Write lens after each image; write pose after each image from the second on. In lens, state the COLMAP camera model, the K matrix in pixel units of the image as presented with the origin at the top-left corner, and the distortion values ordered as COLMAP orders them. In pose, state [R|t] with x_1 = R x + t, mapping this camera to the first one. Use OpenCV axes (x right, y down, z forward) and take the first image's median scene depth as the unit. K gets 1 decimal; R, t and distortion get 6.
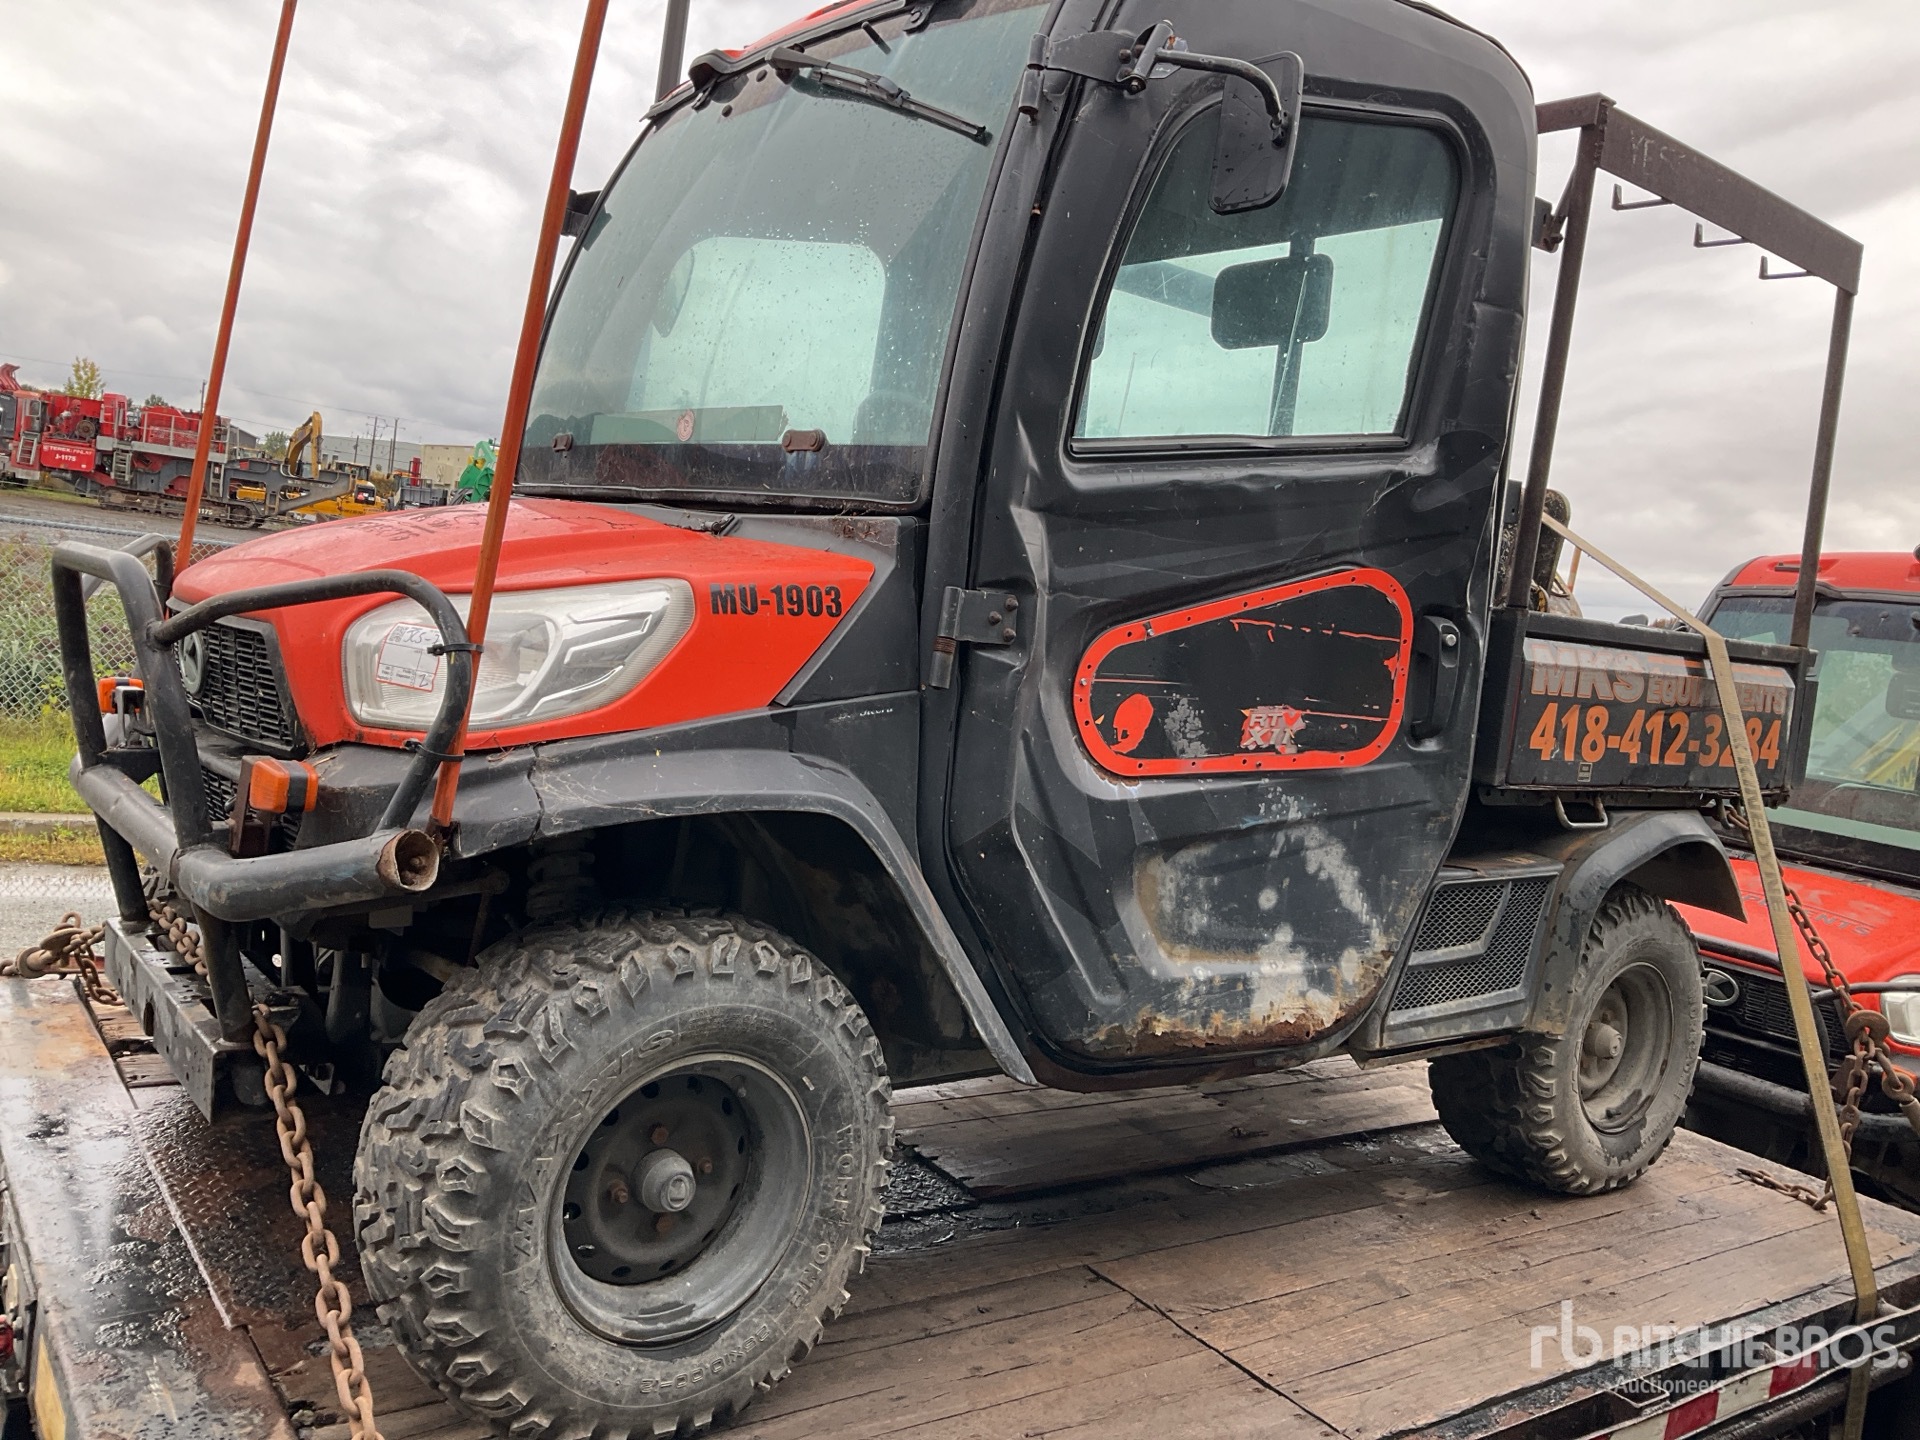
lens RADIAL K [[1501.2, 0, 942.6], [0, 1501.2, 707.7], [0, 0, 1]] dist [0.016035, 0.001478]
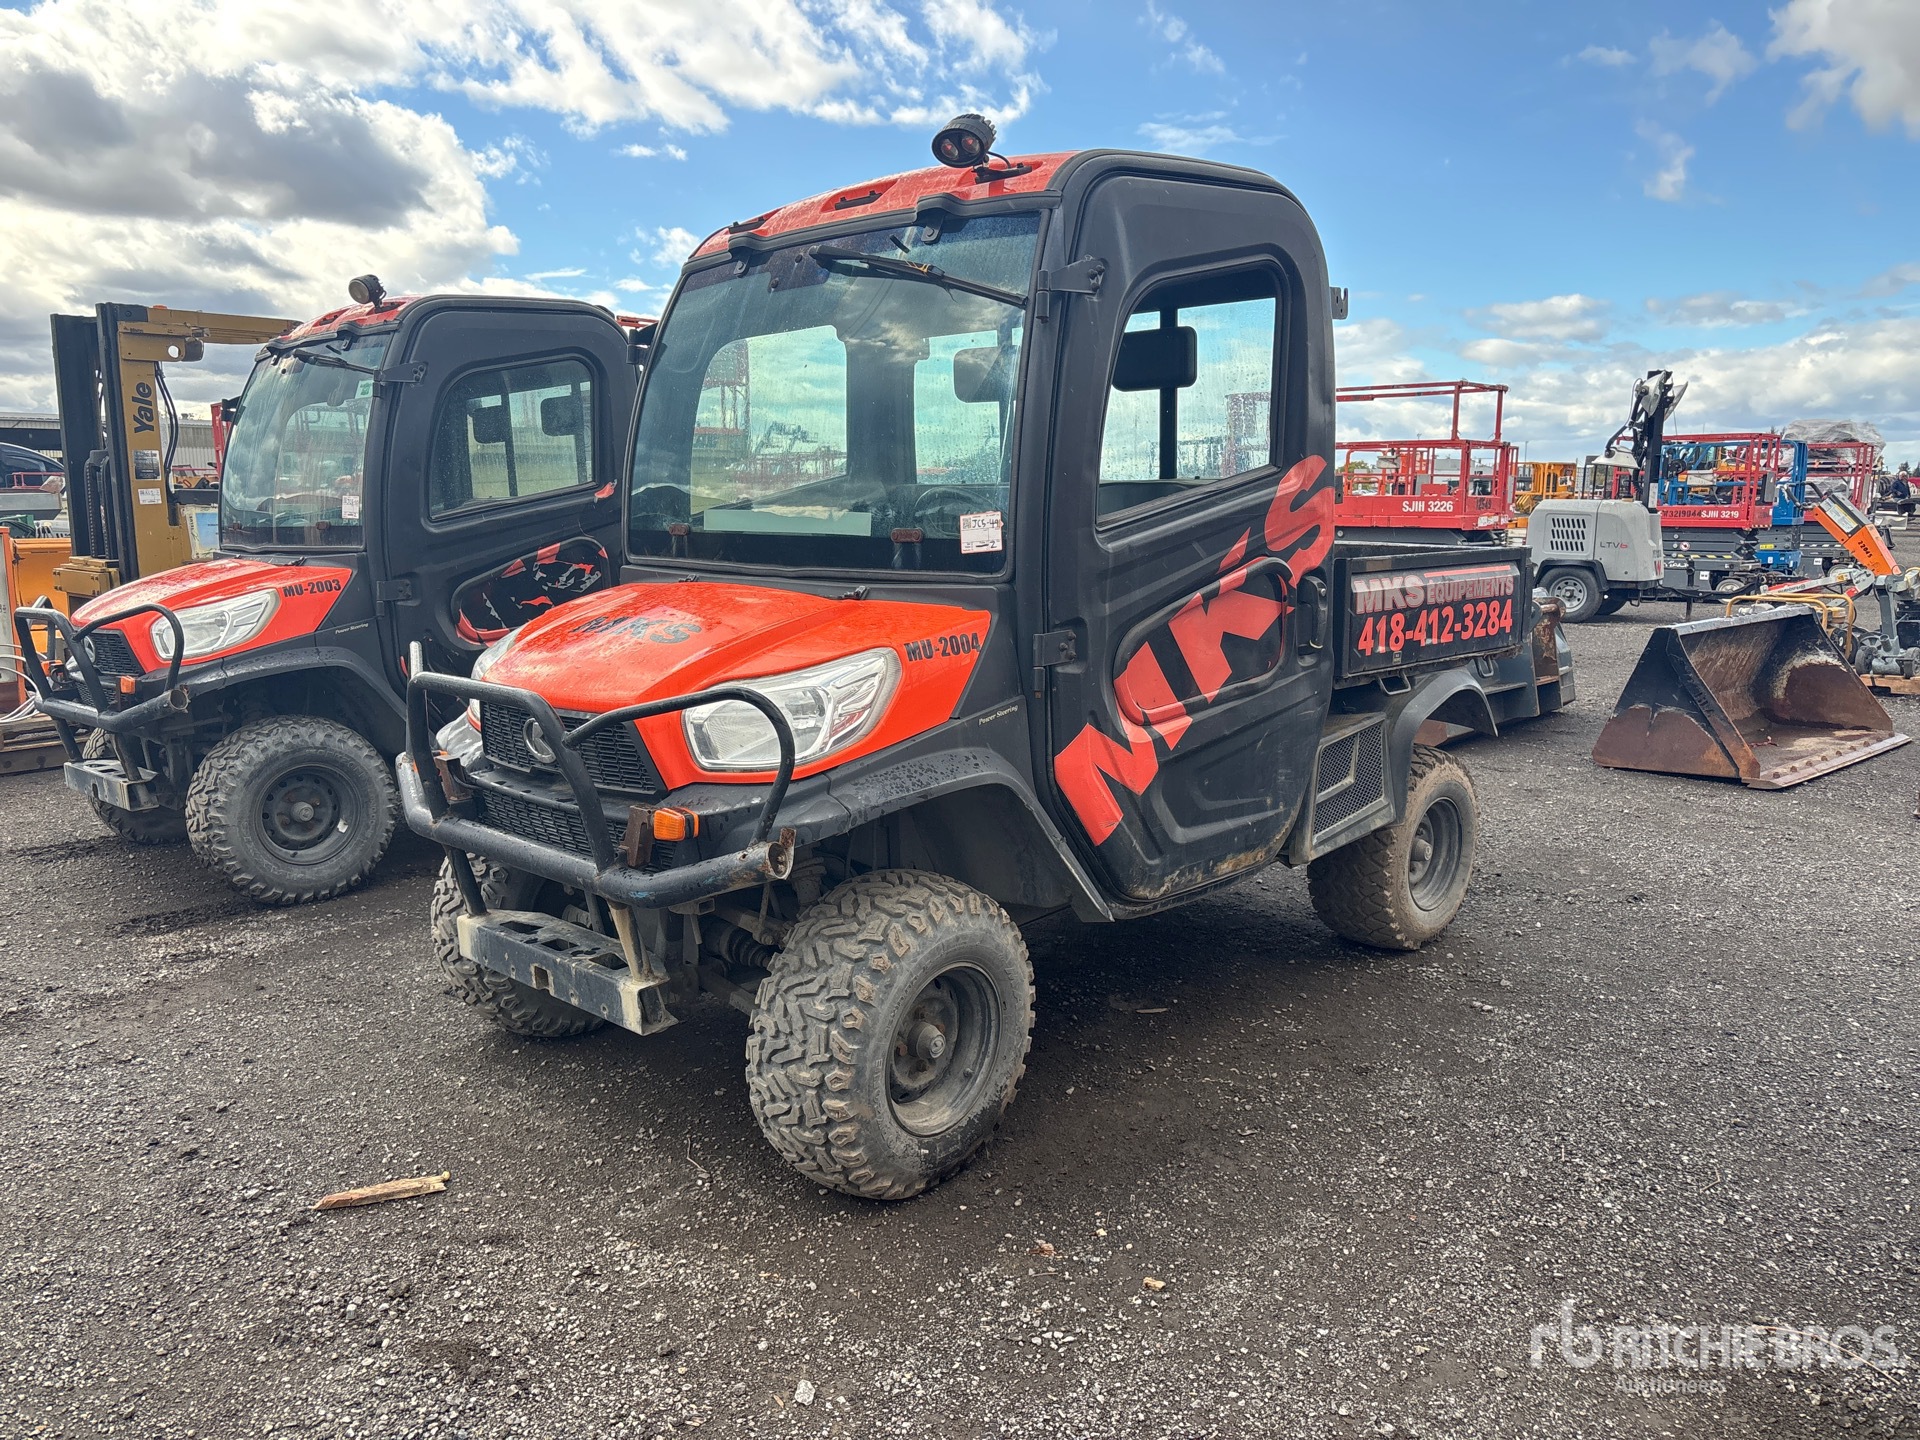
lens RADIAL K [[1501.2, 0, 967.8], [0, 1501.2, 736.5], [0, 0, 1]] dist [0.016035, 0.001478]
pose [[0.976014, -0.150923, 0.156906, -0.223468], [0.133292, 0.984093, 0.117447, -0.111547], [-0.172136, -0.093715, 0.980605, -0.379964]]
